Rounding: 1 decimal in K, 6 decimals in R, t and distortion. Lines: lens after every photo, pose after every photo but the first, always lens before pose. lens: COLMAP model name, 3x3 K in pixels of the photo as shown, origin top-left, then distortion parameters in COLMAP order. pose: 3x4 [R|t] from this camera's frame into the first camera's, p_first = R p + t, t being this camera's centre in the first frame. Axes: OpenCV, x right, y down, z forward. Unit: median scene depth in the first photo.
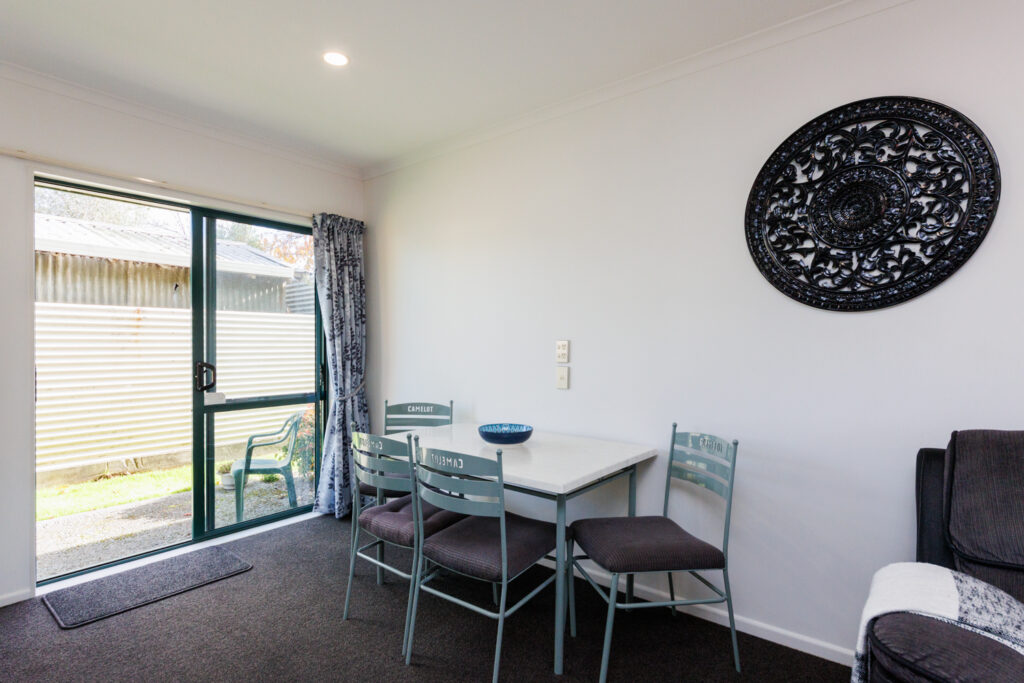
lens RADIAL K [[518.6, 0, 507.9], [0, 518.6, 355.8], [0, 0, 1]] dist [0.002955, 0.000992]
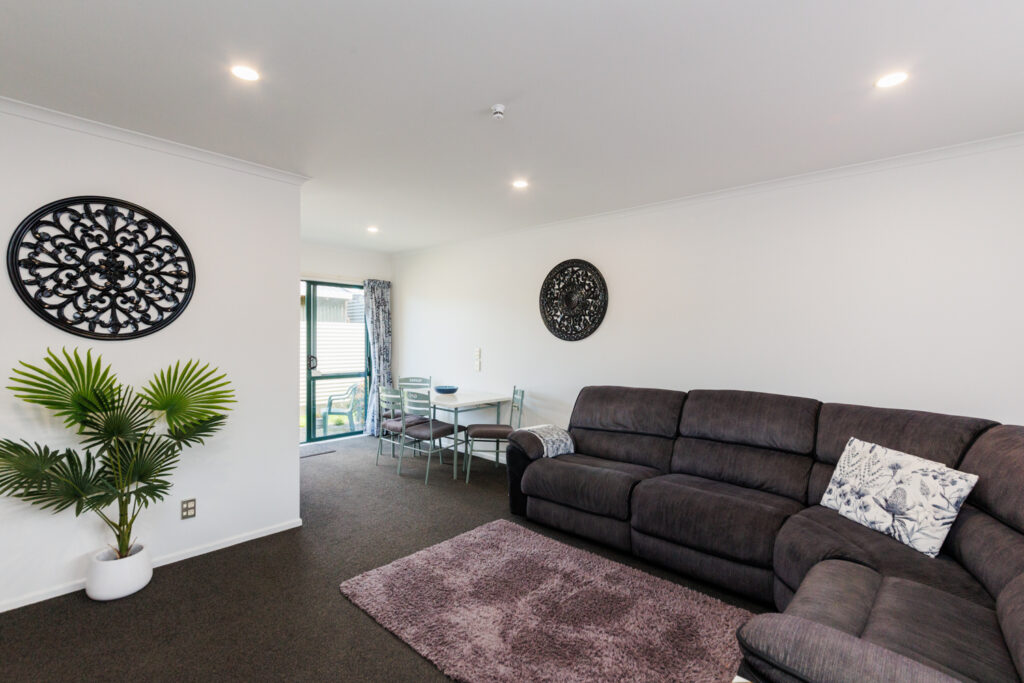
lens RADIAL K [[467.9, 0, 507.5], [0, 467.9, 351.6], [0, 0, 1]] dist [0.000235, 0.000224]
pose [[0.997791, 0.012749, -0.065196, 0.471595], [-0.012037, 0.999864, 0.011298, -0.051613], [0.065331, -0.010488, 0.997809, -1.217944]]
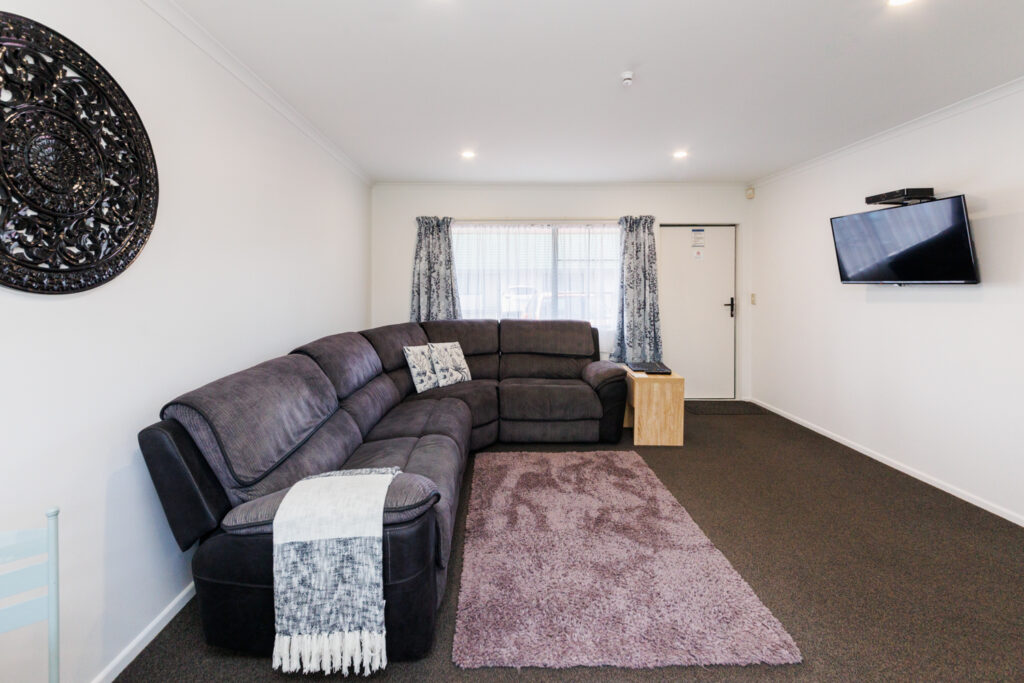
lens RADIAL K [[430.3, 0, 510.9], [0, 430.3, 287.5], [0, 0, 1]] dist [-0.000664, 0.000026]
pose [[-0.658033, -0.003346, 0.752982, -0.273185], [0.020421, 0.999543, 0.022288, -0.089356], [-0.752712, 0.030043, -0.657664, 0.841300]]
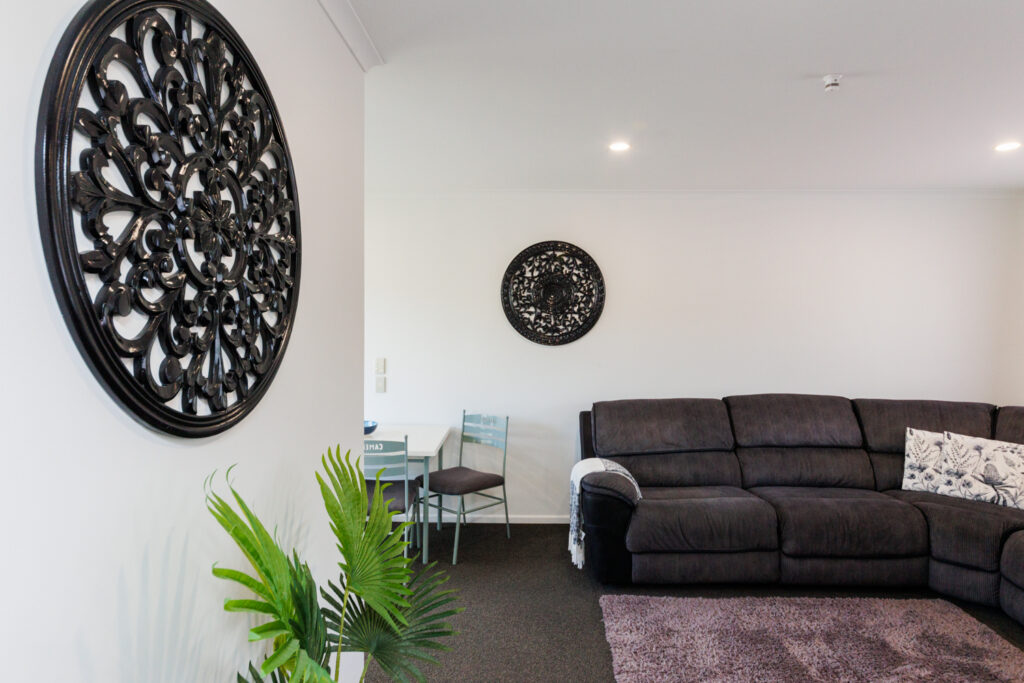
lens RADIAL K [[583.4, 0, 503.7], [0, 583.4, 339.3], [0, 0, 1]] dist [0.000678, -0.000392]
pose [[0.793197, -0.021349, 0.608590, -0.786538], [0.009706, 0.999702, 0.022419, -0.150545], [-0.608887, -0.011876, 0.793168, -0.616015]]
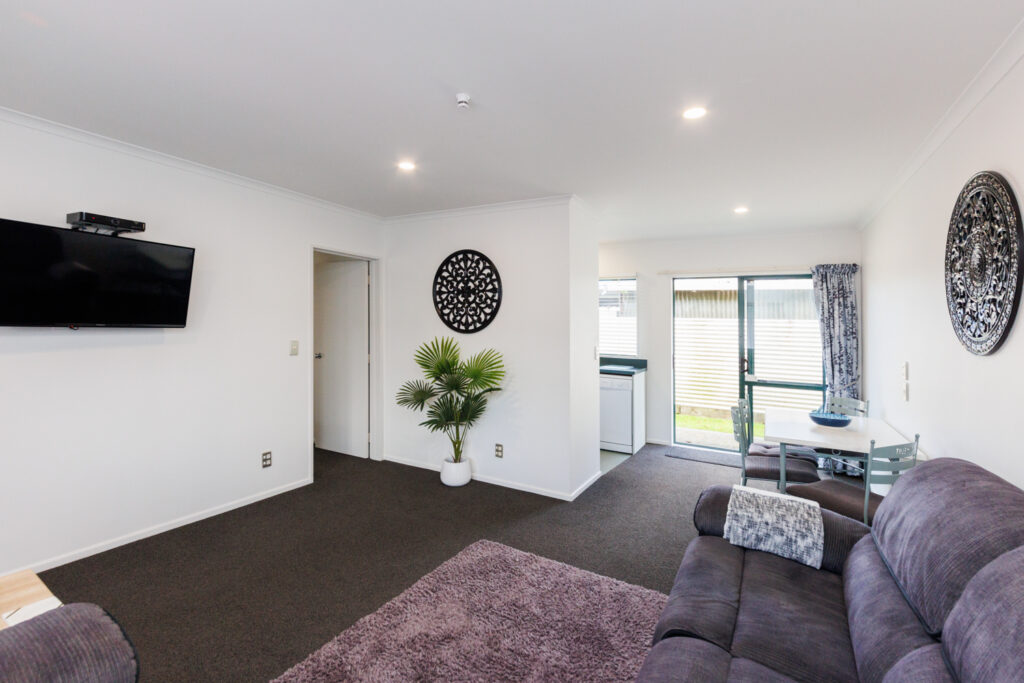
lens RADIAL K [[465.8, 0, 508.1], [0, 465.8, 324.1], [0, 0, 1]] dist [-0.000125, -0.000194]
pose [[0.147933, 0.005624, -0.988981, 1.445386], [-0.045038, 0.998985, -0.001056, -0.103559], [0.987971, 0.044698, 0.148036, -0.151739]]
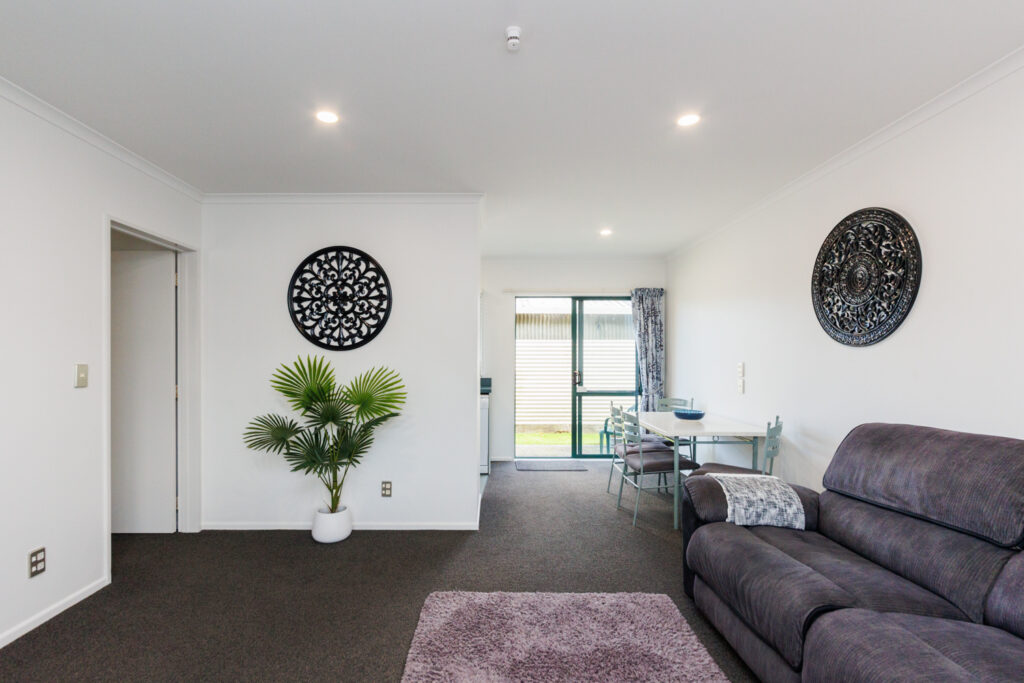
lens RADIAL K [[474.8, 0, 483.7], [0, 474.8, 358.2], [0, 0, 1]] dist [-0.003129, -0.000245]
pose [[0.616749, 0.001600, -0.787159, 1.014702], [-0.017381, 0.999782, -0.011586, -0.016126], [0.786968, 0.020827, 0.616642, -0.684029]]
